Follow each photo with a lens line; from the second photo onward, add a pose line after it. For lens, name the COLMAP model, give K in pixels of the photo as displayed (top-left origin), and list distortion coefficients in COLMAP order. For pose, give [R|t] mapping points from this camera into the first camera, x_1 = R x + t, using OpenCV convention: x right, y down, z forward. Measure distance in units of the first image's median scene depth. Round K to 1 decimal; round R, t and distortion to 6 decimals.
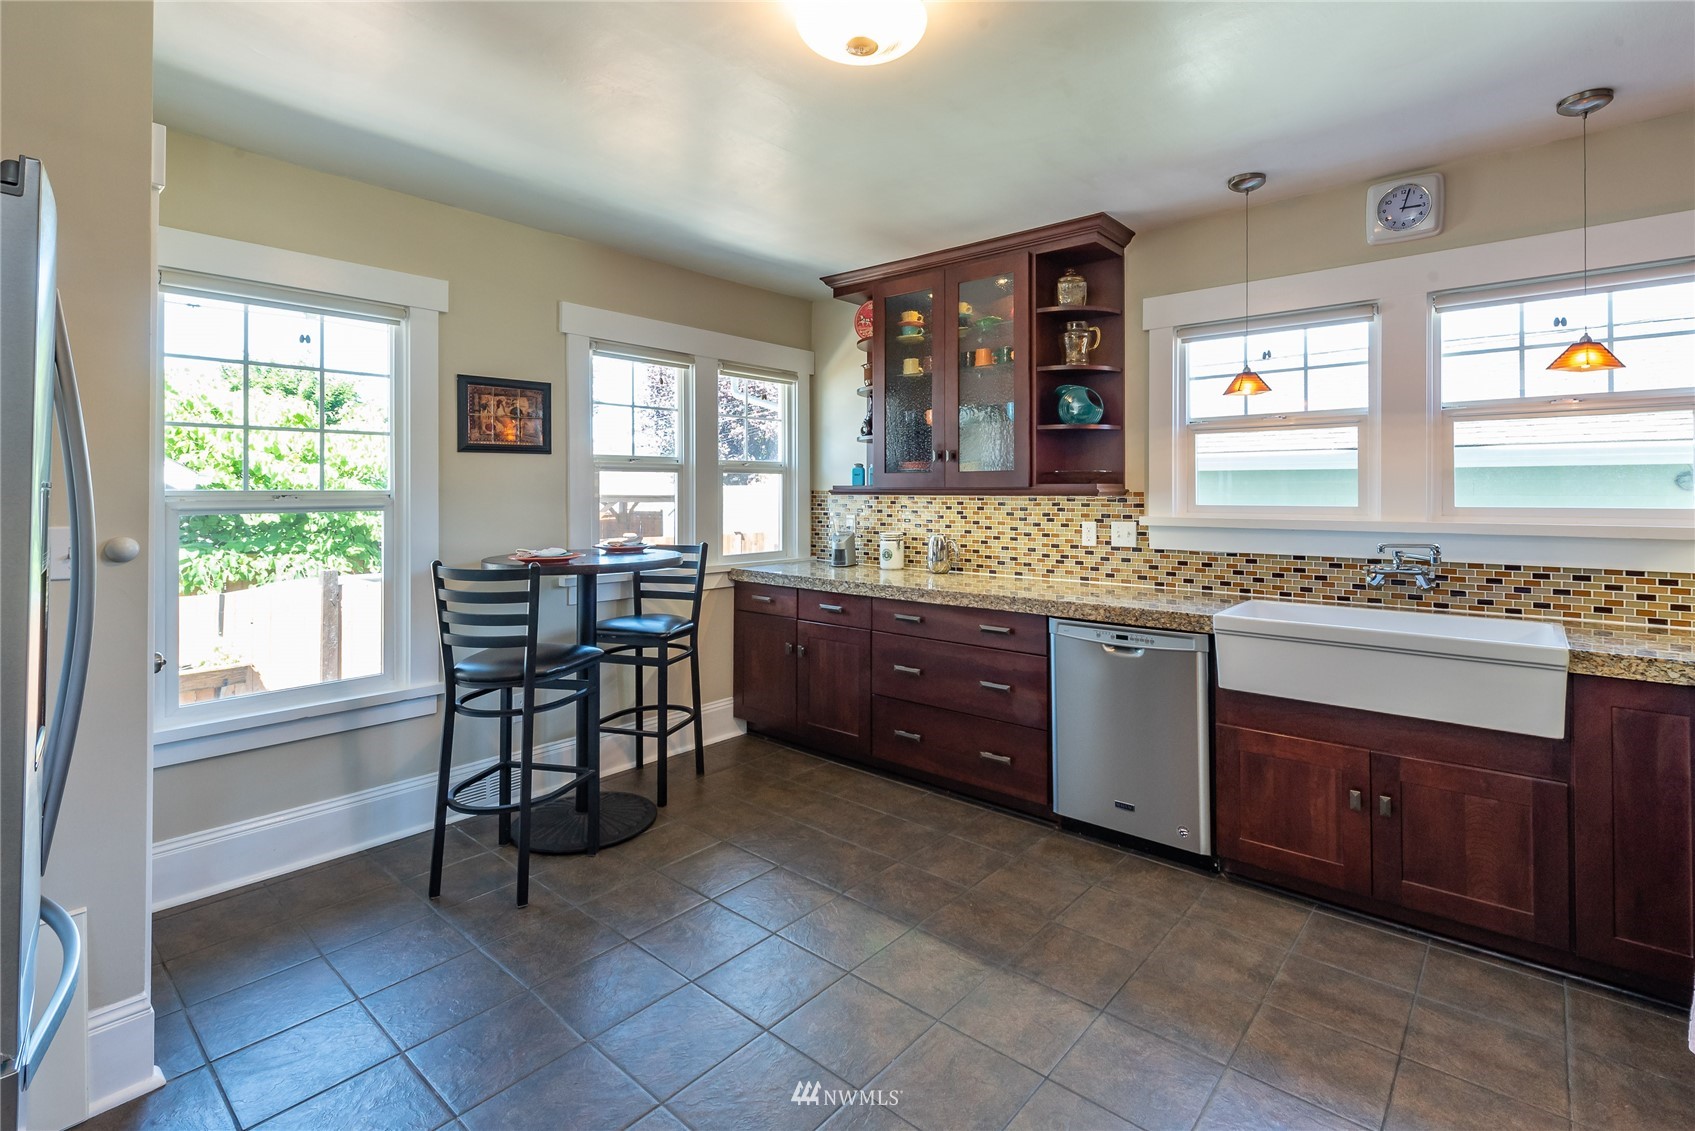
lens RADIAL K [[761.1, 0, 853.8], [0, 761.1, 491.3], [0, 0, 1]] dist [0.011152, -0.002736]
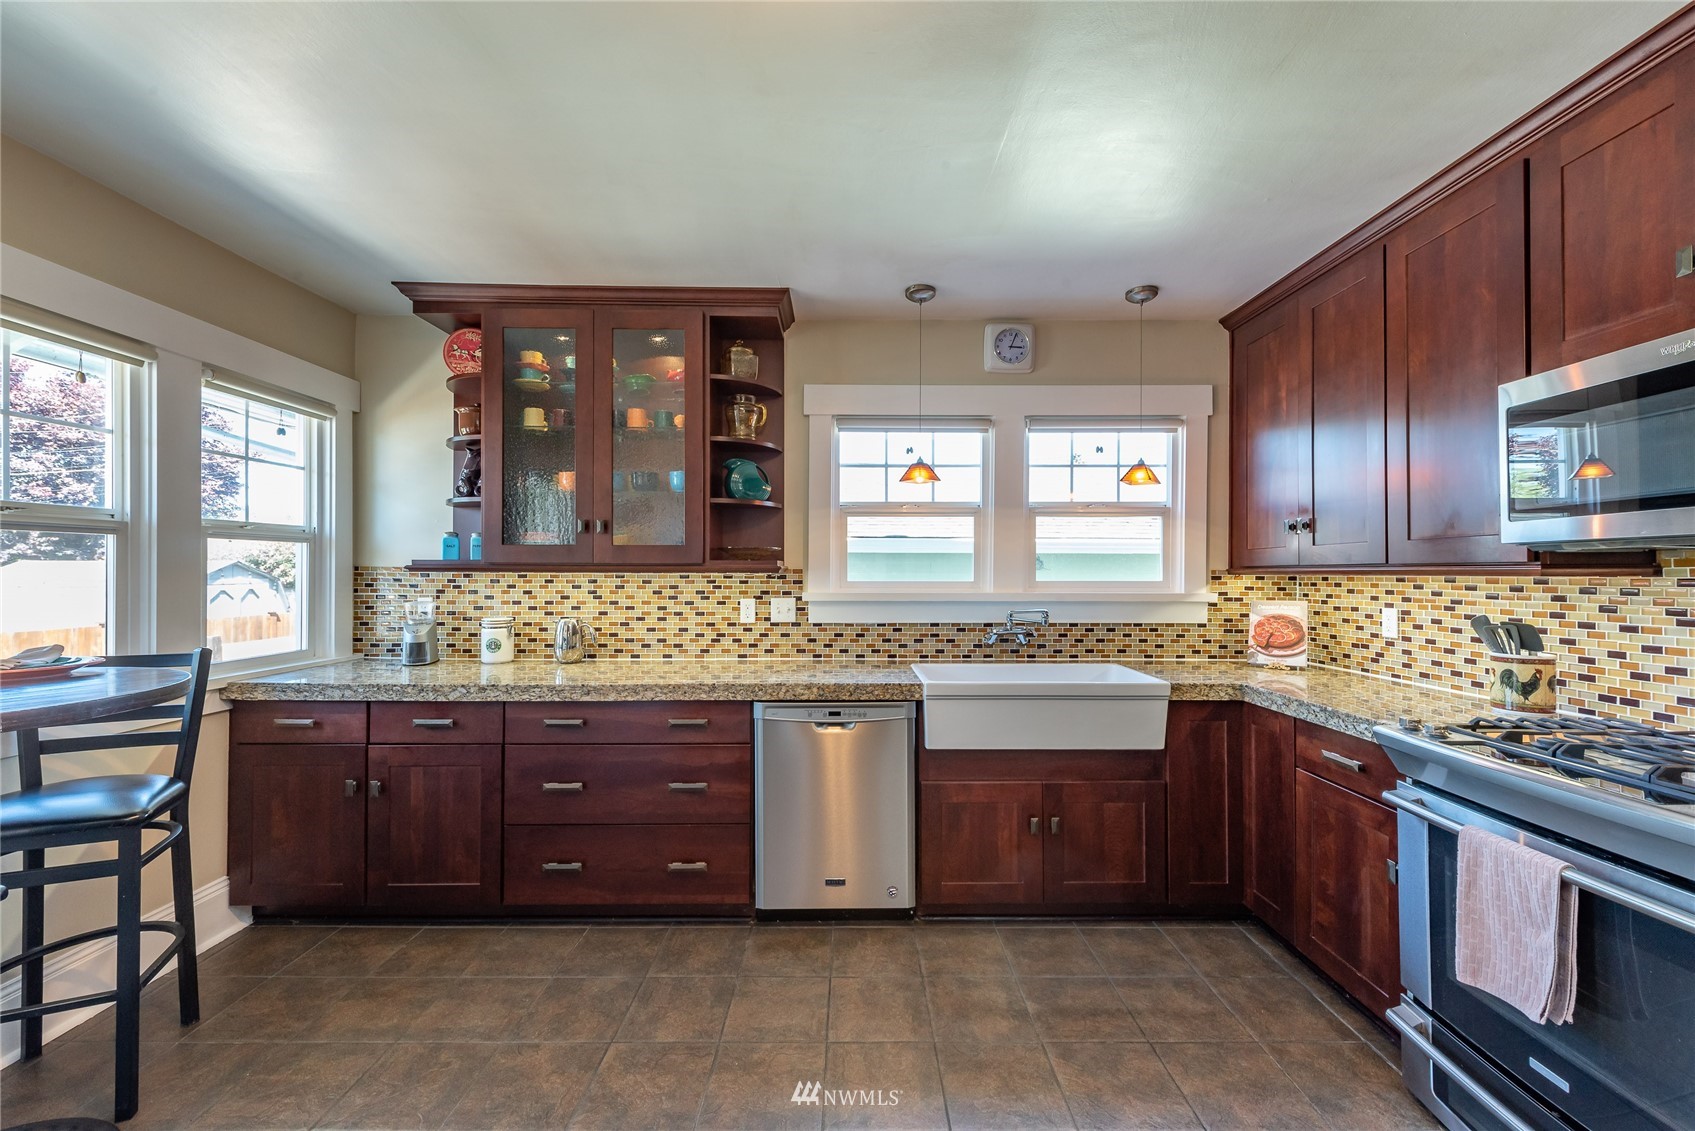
lens RADIAL K [[667.6, 0, 843.7], [0, 667.6, 568.0], [0, 0, 1]] dist [0.008999, -0.001997]
pose [[0.759246, 0.002355, 0.650799, -0.176285], [-0.003374, 0.999994, 0.000317, -0.000781], [-0.650795, -0.002437, 0.759250, 0.274287]]
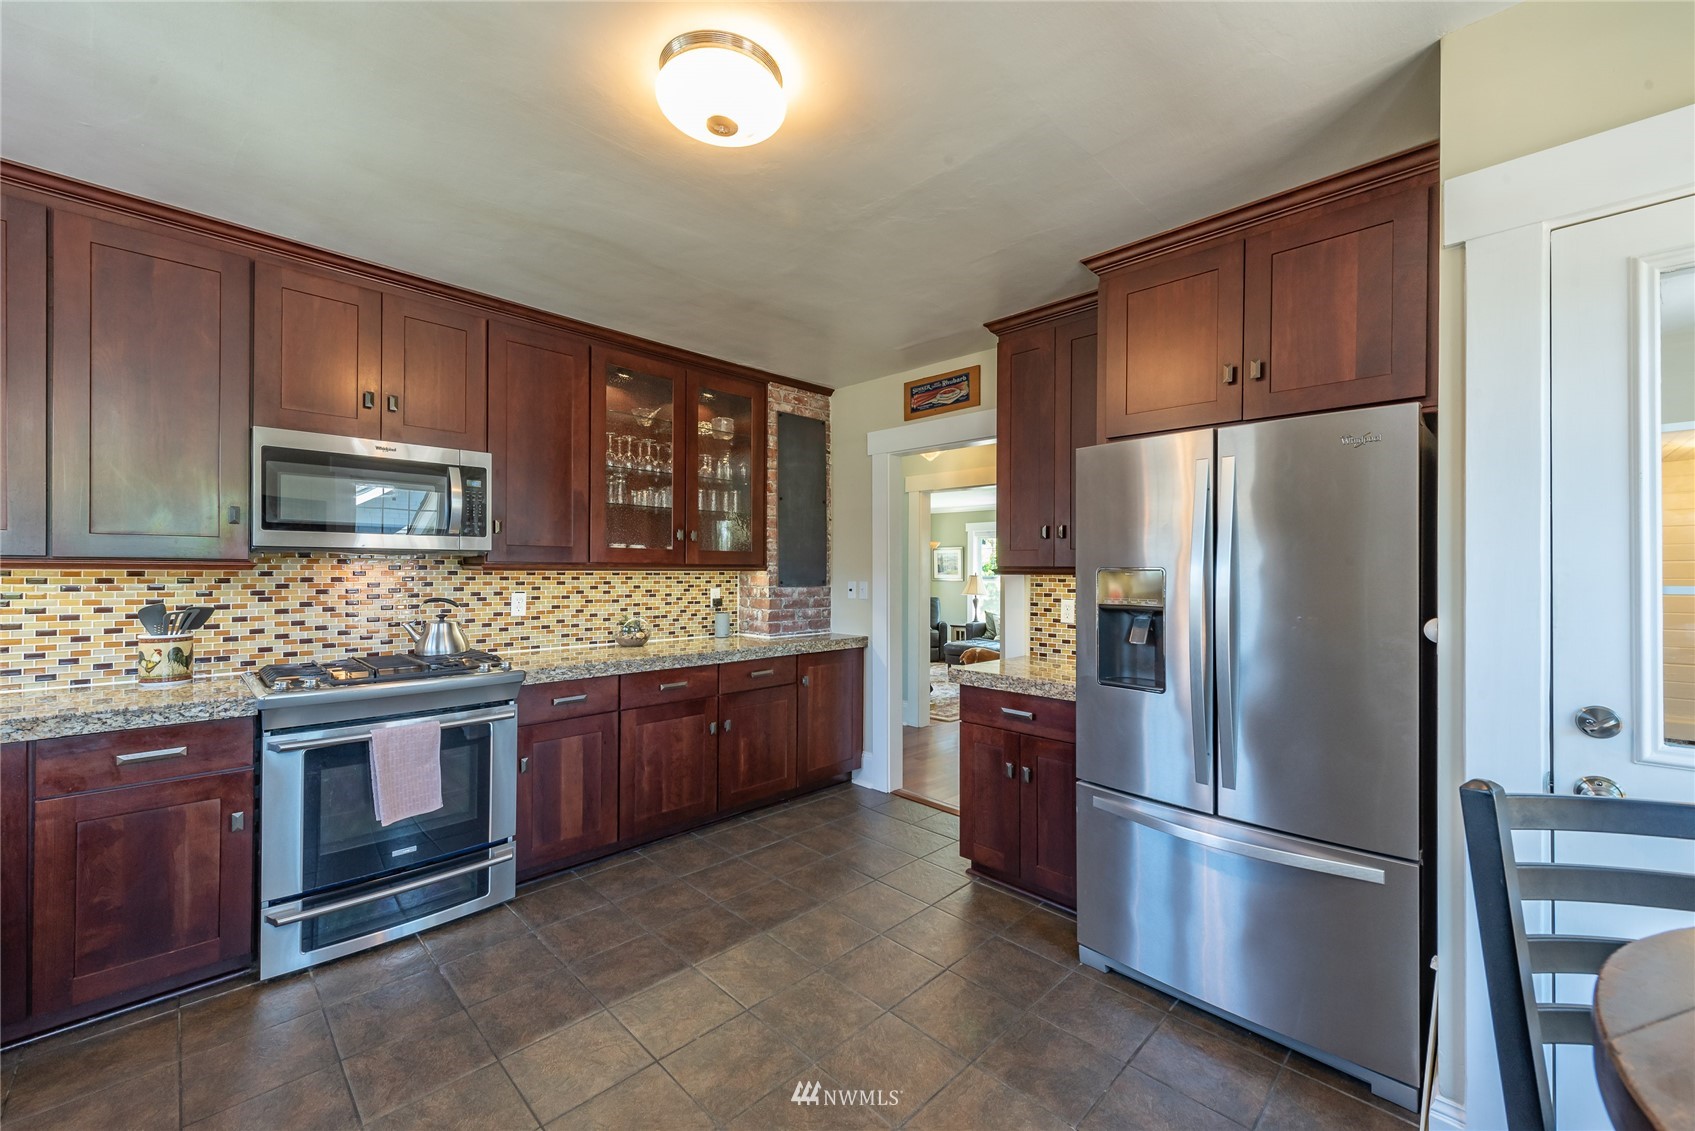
lens RADIAL K [[667.6, 0, 871.4], [0, 667.6, 579.6], [0, 0, 1]] dist [0.008999, -0.001997]
pose [[-0.999237, -0.007712, 0.038286, -0.112969], [-0.007573, 0.999964, 0.003772, 0.006513], [-0.038314, 0.003479, -0.999260, 0.983604]]
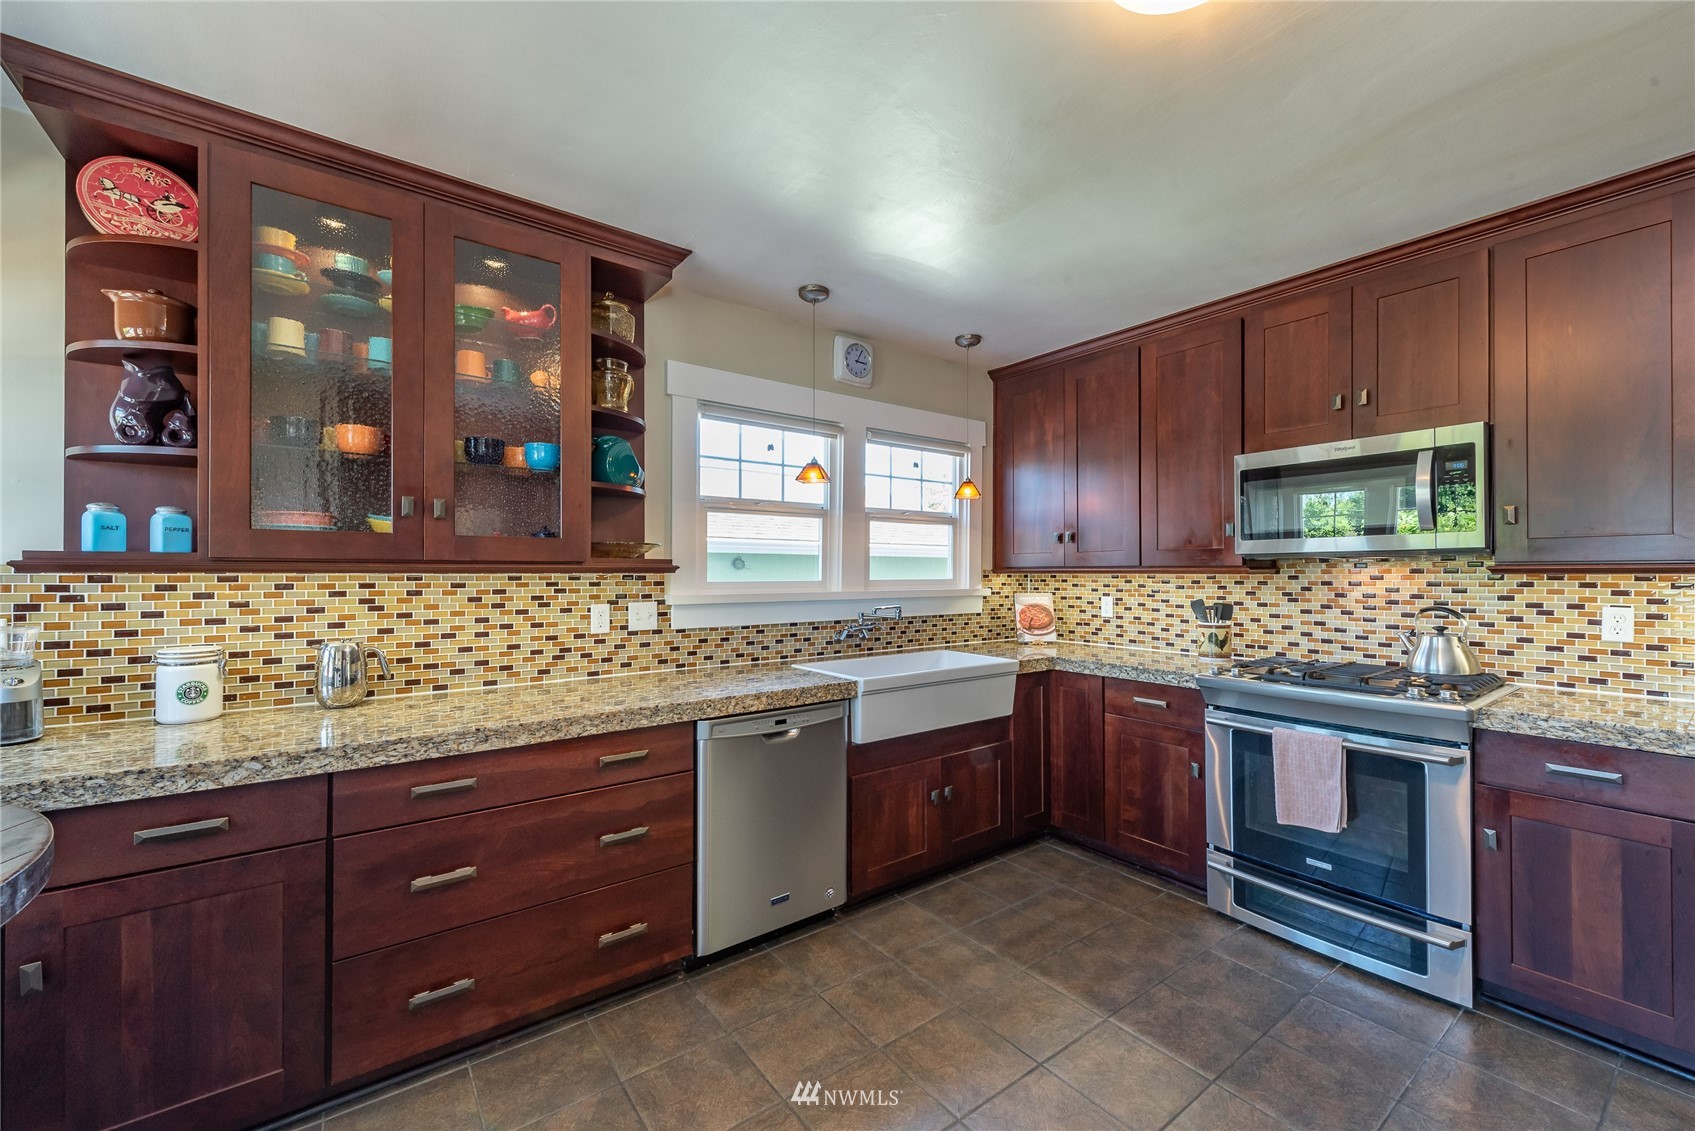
lens RADIAL K [[667.6, 0, 832.3], [0, 667.6, 571.8], [0, 0, 1]] dist [0.008999, -0.001997]
pose [[0.224311, -0.001557, 0.974516, -0.371227], [-0.005316, 0.999982, 0.002822, 0.001443], [-0.974503, -0.005813, 0.224298, 0.632510]]
